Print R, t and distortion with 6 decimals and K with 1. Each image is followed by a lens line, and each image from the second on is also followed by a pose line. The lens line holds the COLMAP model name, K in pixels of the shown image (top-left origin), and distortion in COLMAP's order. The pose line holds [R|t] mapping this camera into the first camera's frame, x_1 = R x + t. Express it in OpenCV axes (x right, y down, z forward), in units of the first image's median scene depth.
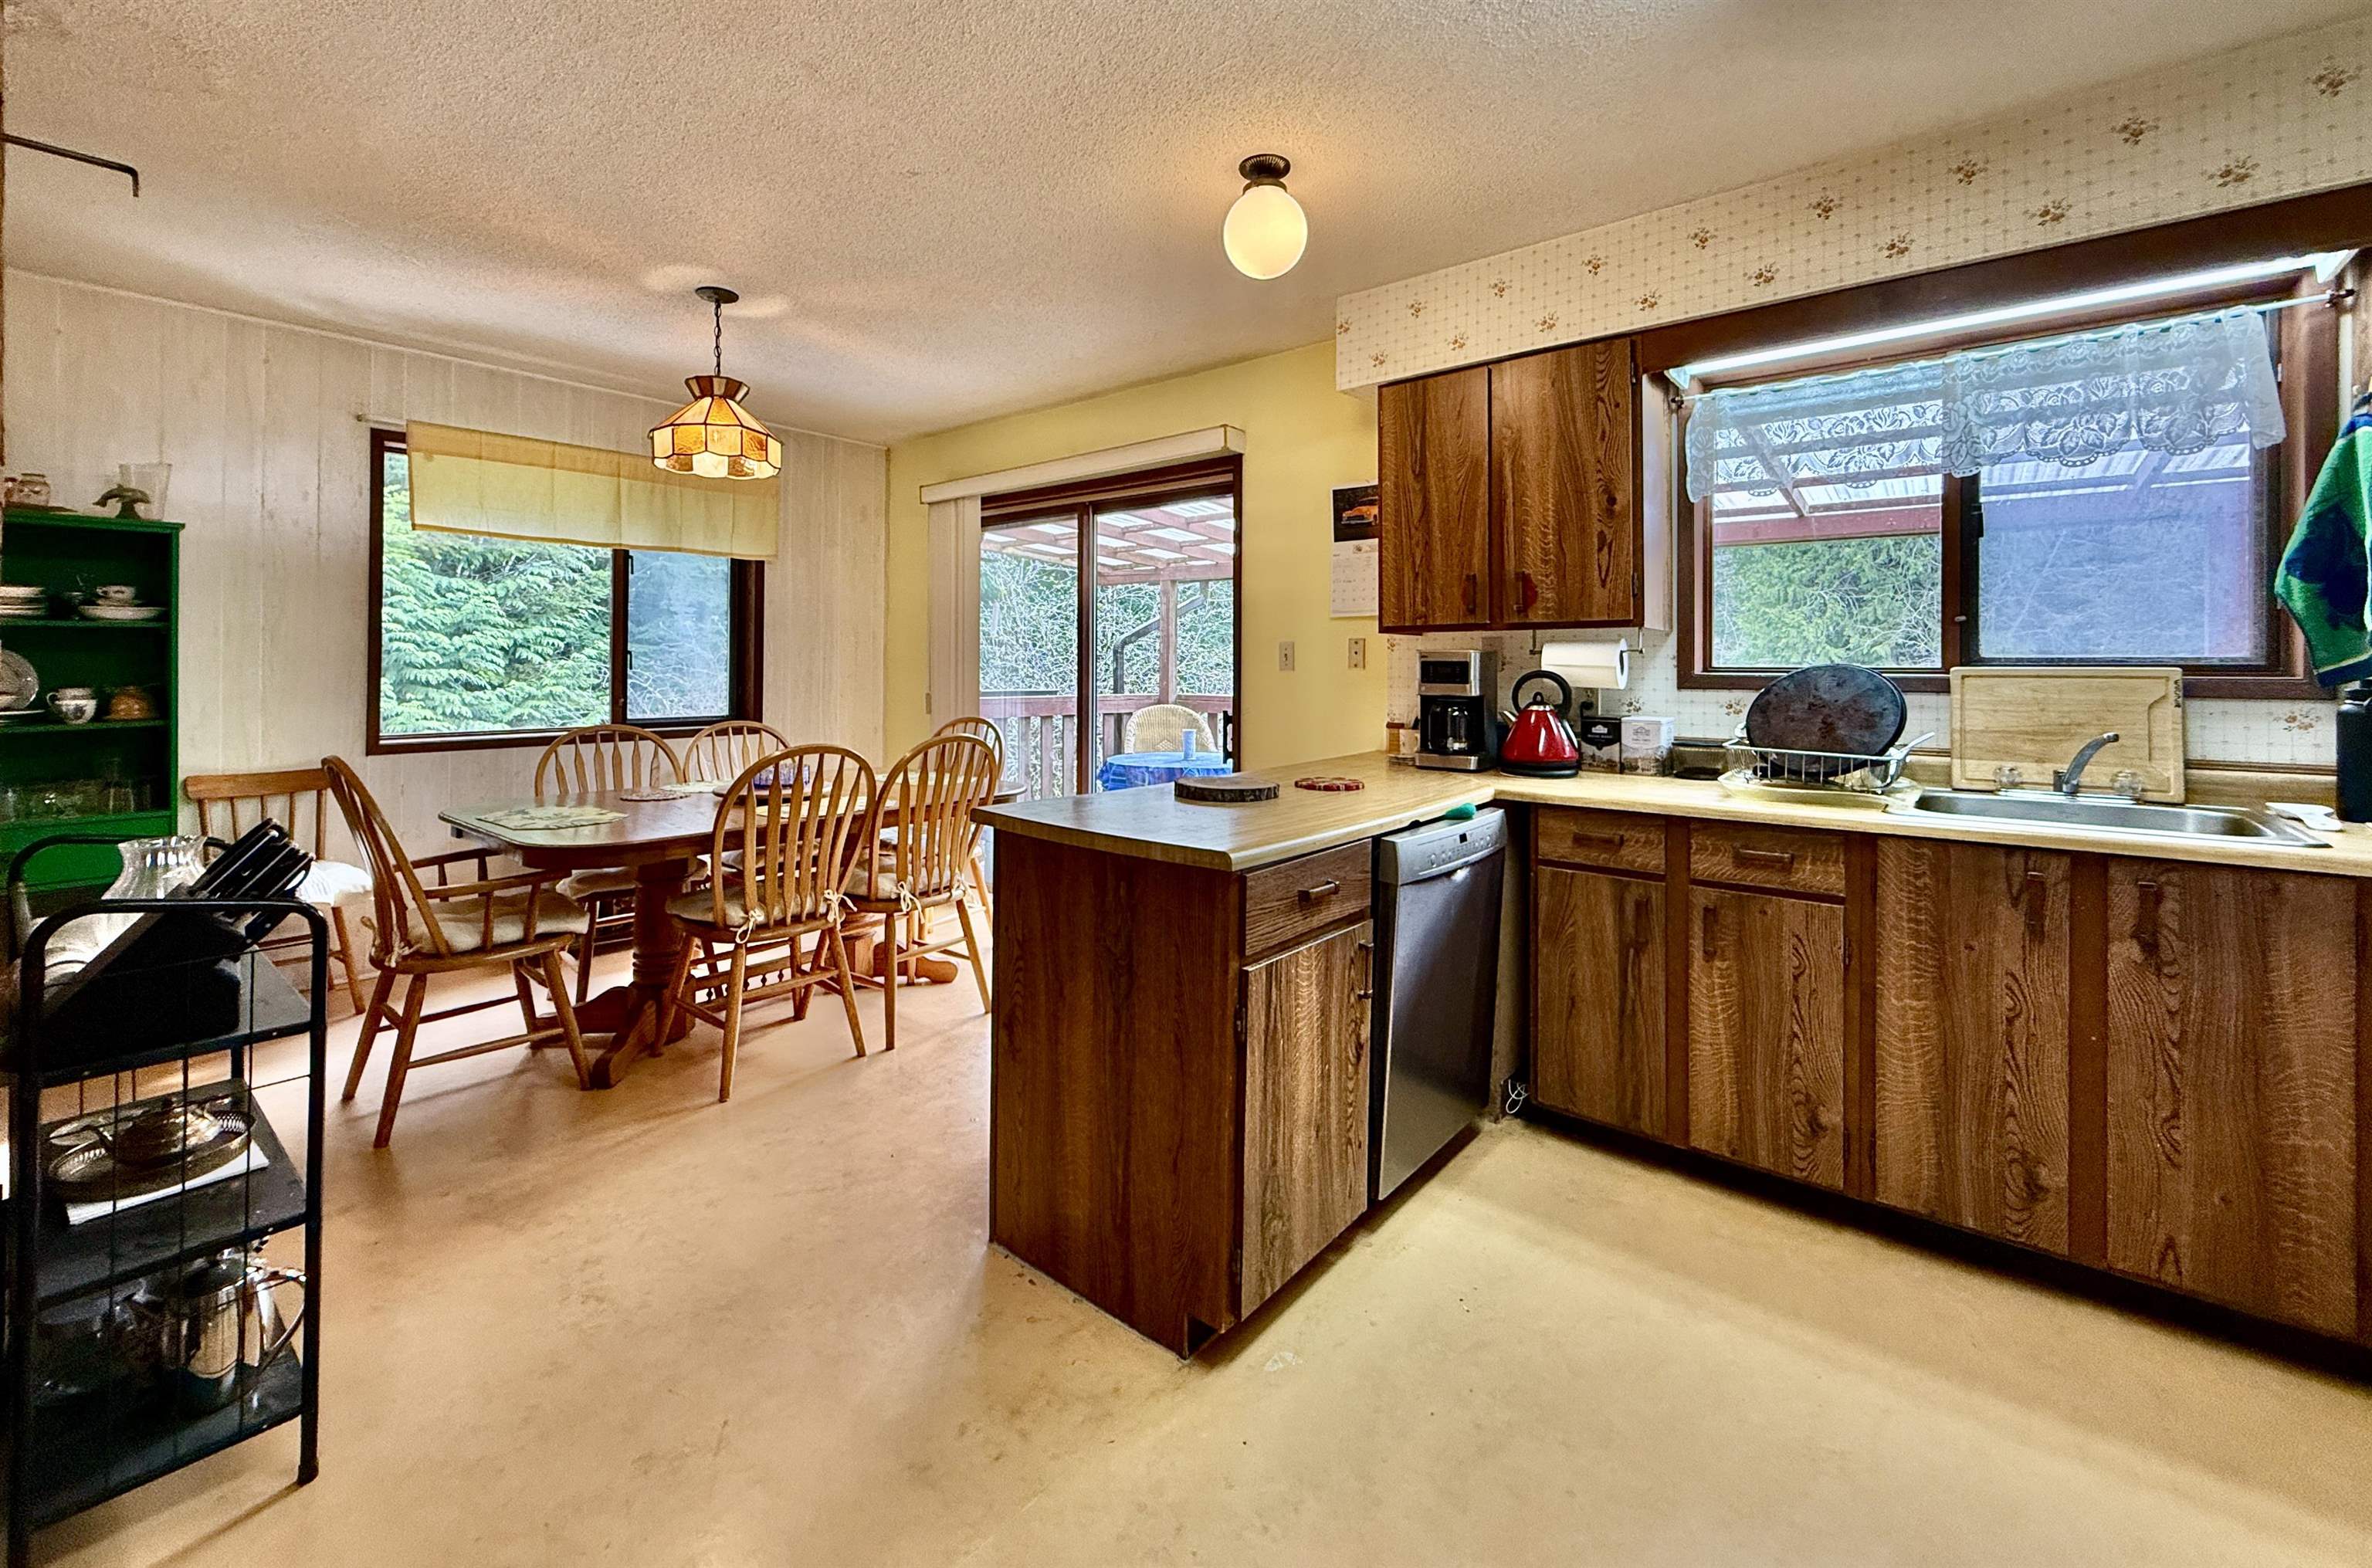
lens RADIAL K [[972.3, 0, 1181.2], [0, 972.3, 658.4], [0, 0, 1]] dist [0.000706, 0.000320]
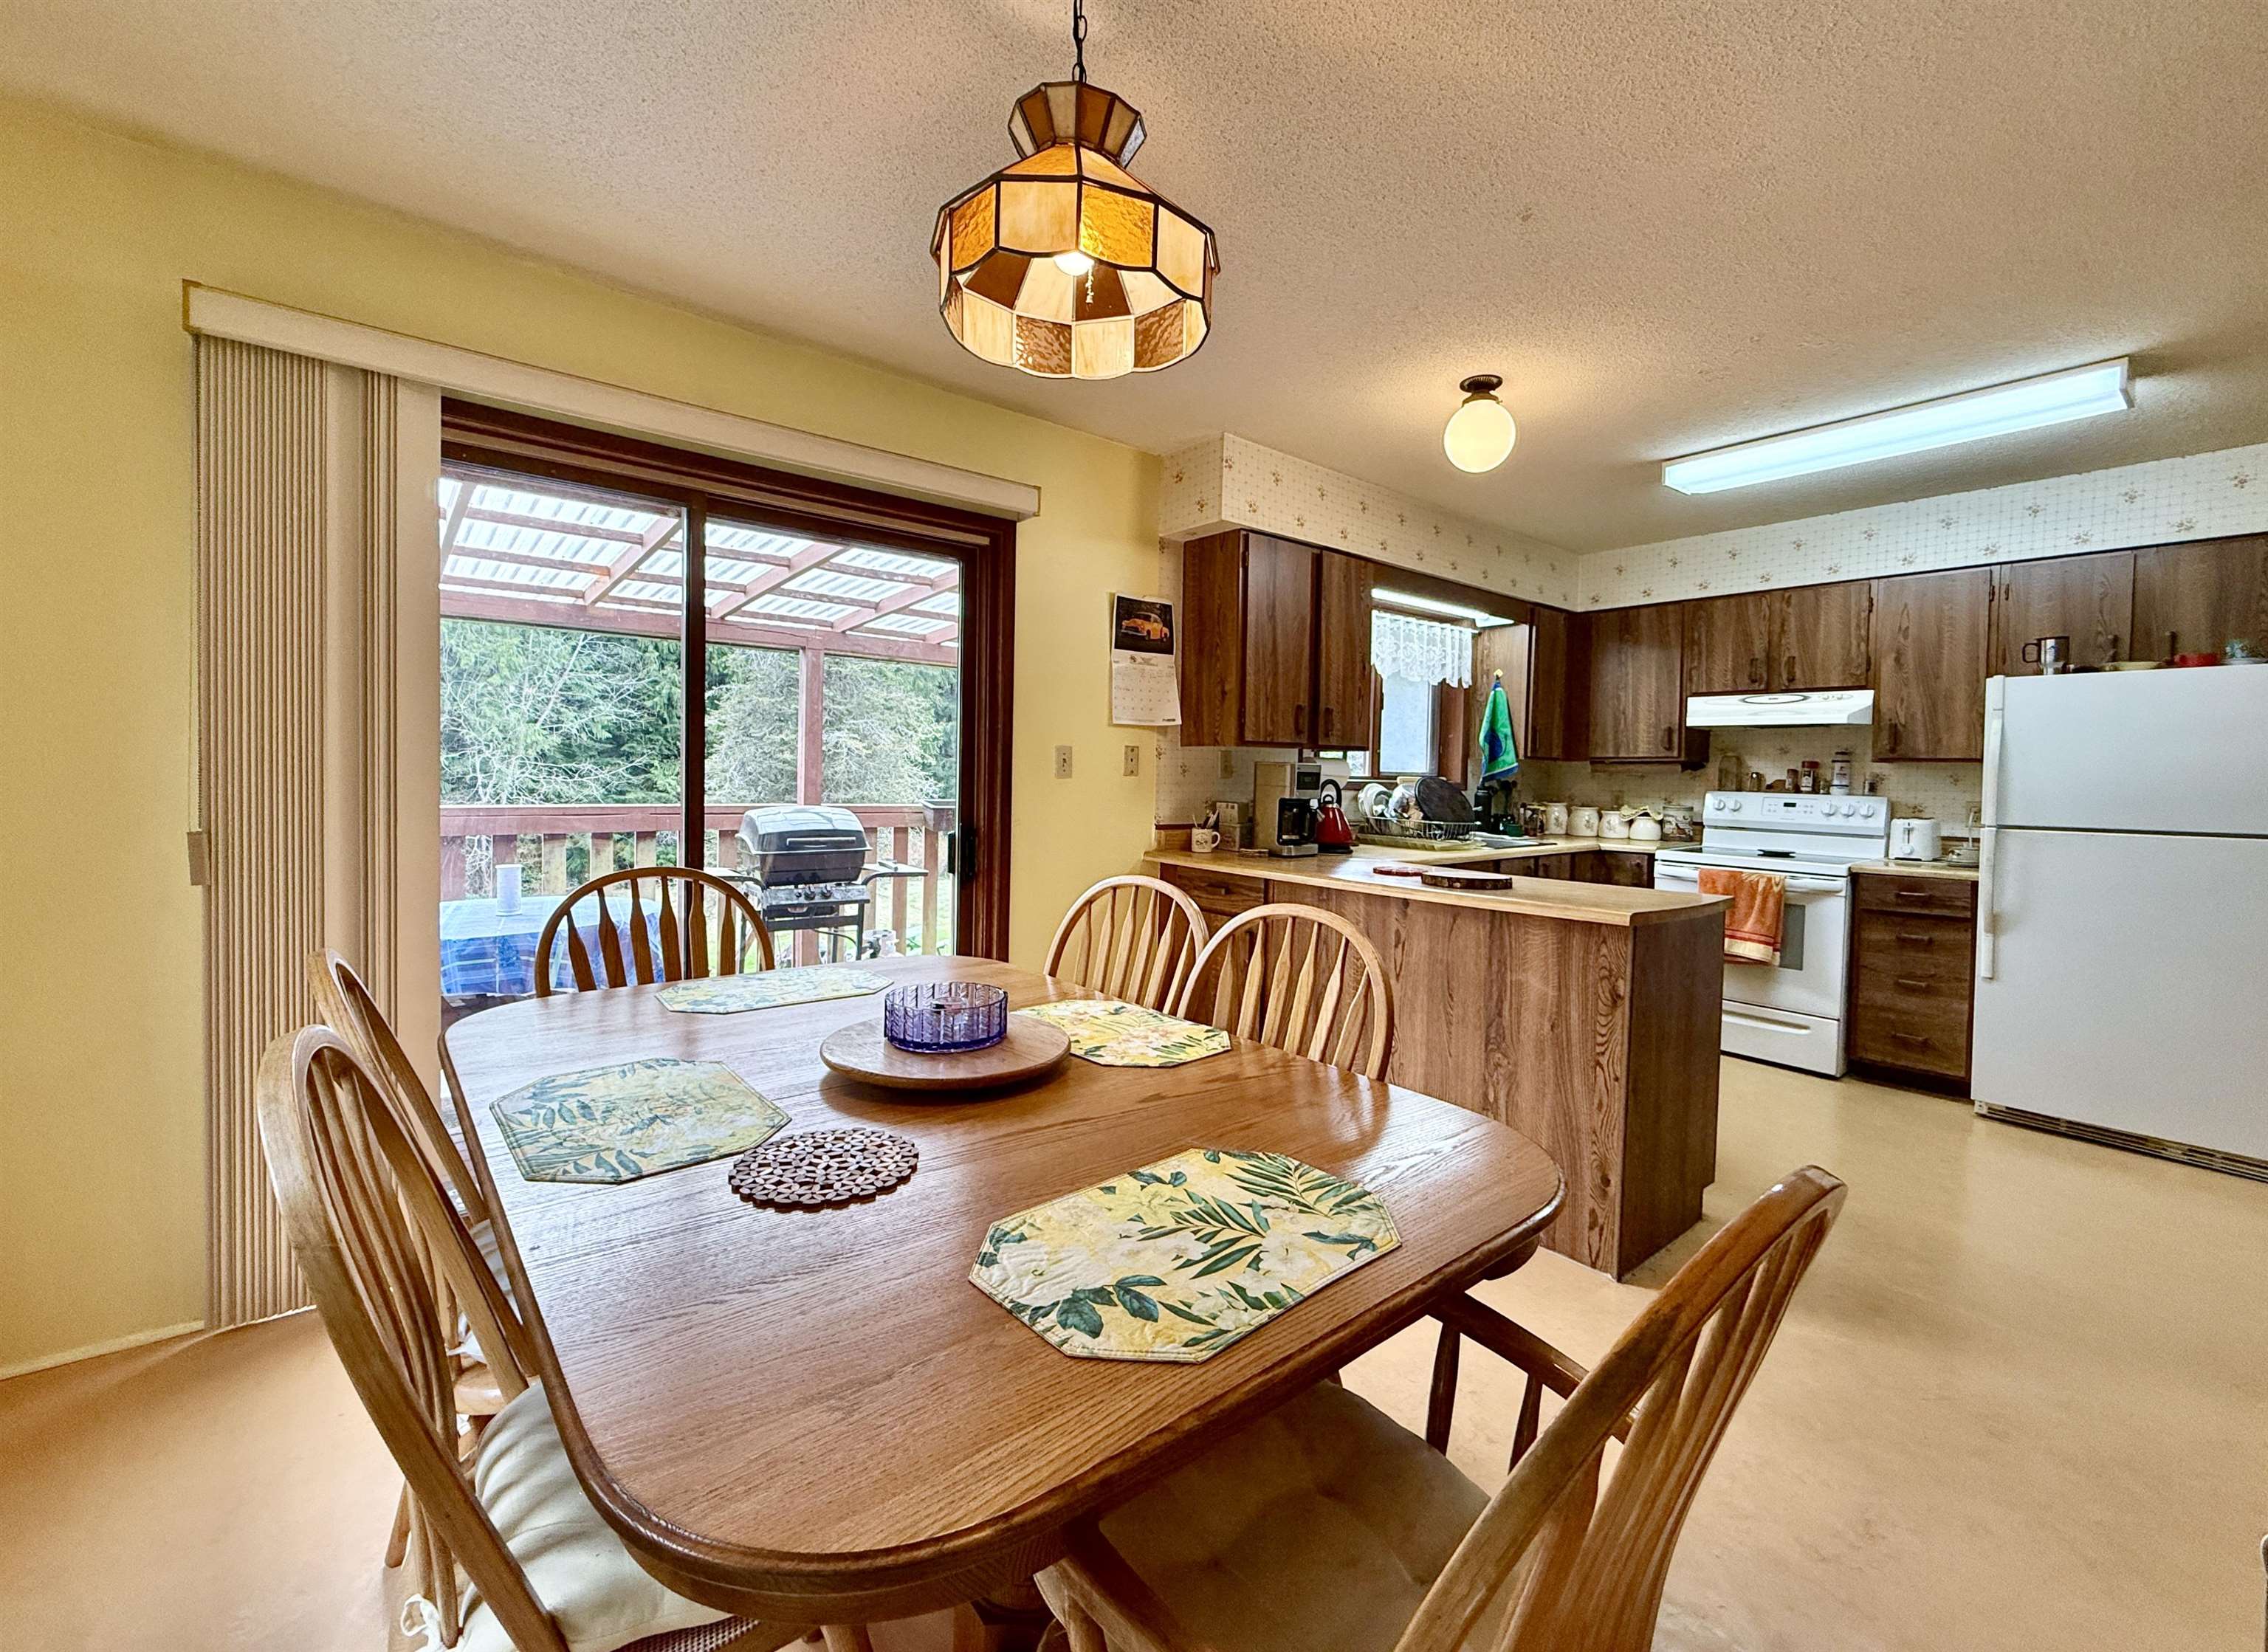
lens RADIAL K [[947.7, 0, 1135.1], [0, 947.7, 796.8], [0, 0, 1]] dist [-0.004485, -0.000596]
pose [[0.172457, -0.025301, 0.984692, -0.859725], [-0.024765, 0.999243, 0.030012, 0.003107], [-0.984706, -0.029561, 0.171700, 0.865960]]
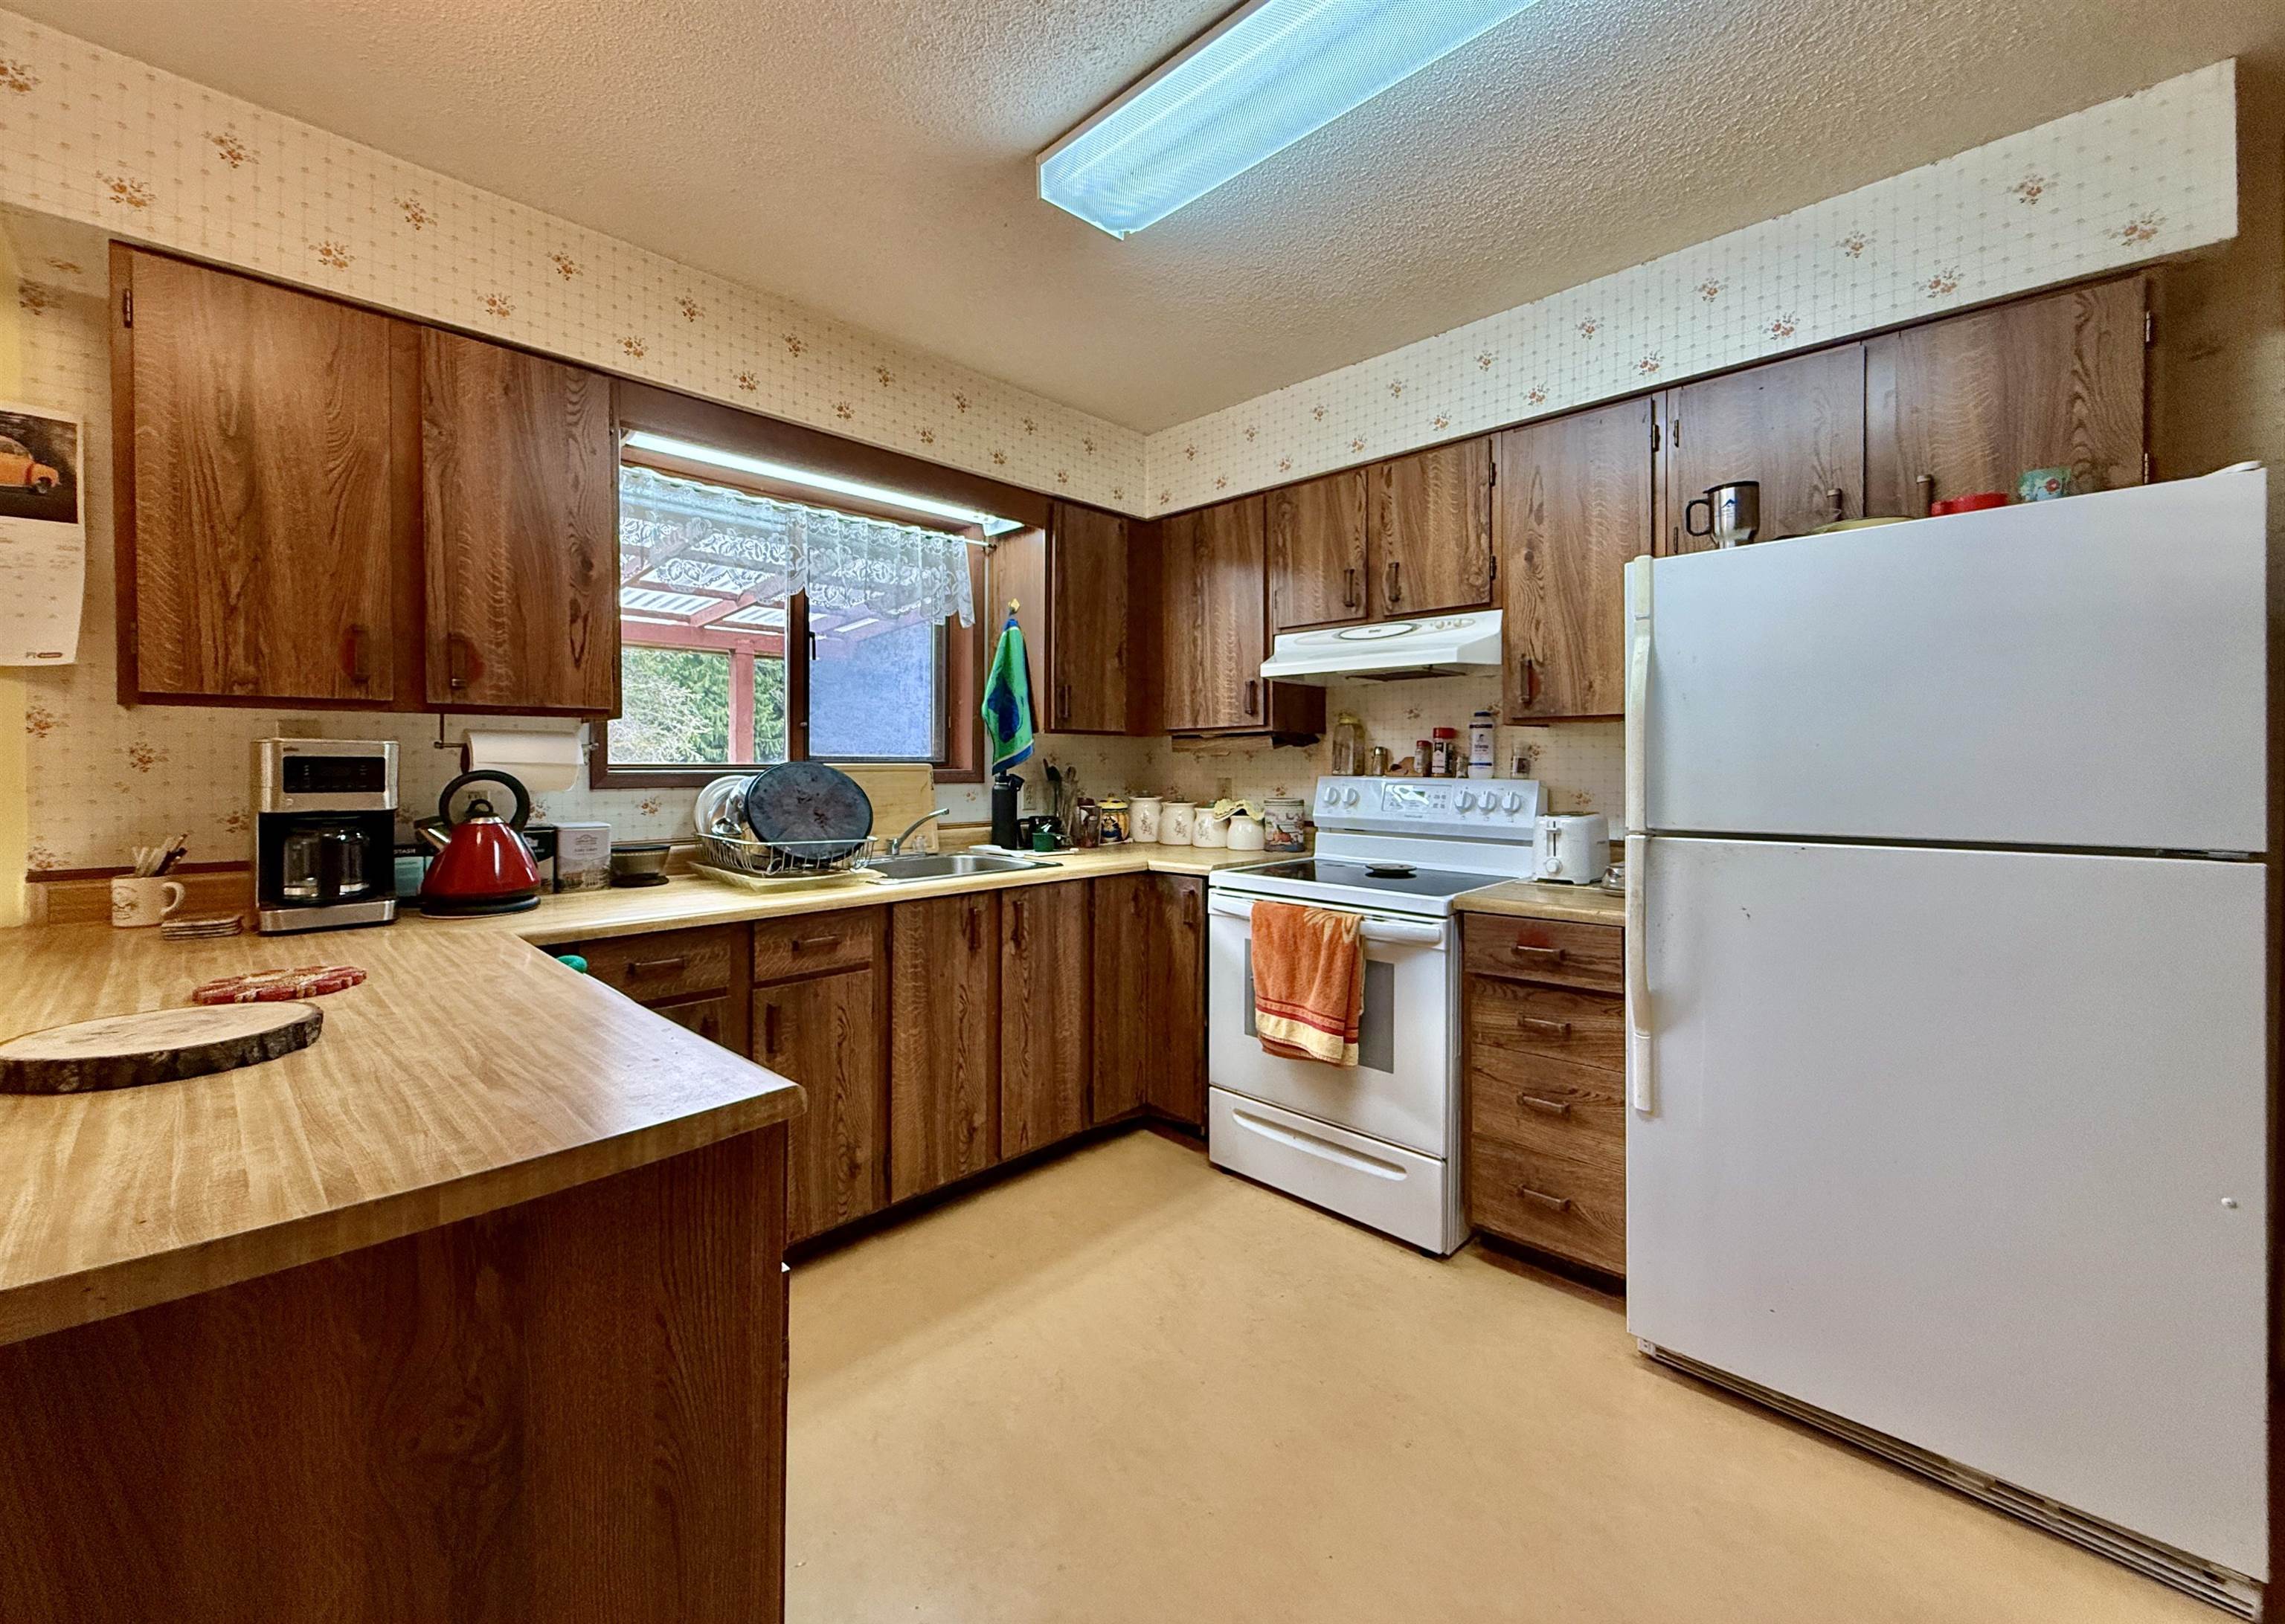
lens RADIAL K [[916.0, 0, 1132.6], [0, 916.0, 769.6], [0, 0, 1]] dist [-0.001765, -0.000553]
pose [[0.067437, -0.007781, 0.997693, -0.243634], [-0.005386, 0.999952, 0.008162, 0.003060], [-0.997709, -0.005924, 0.067392, 0.383068]]
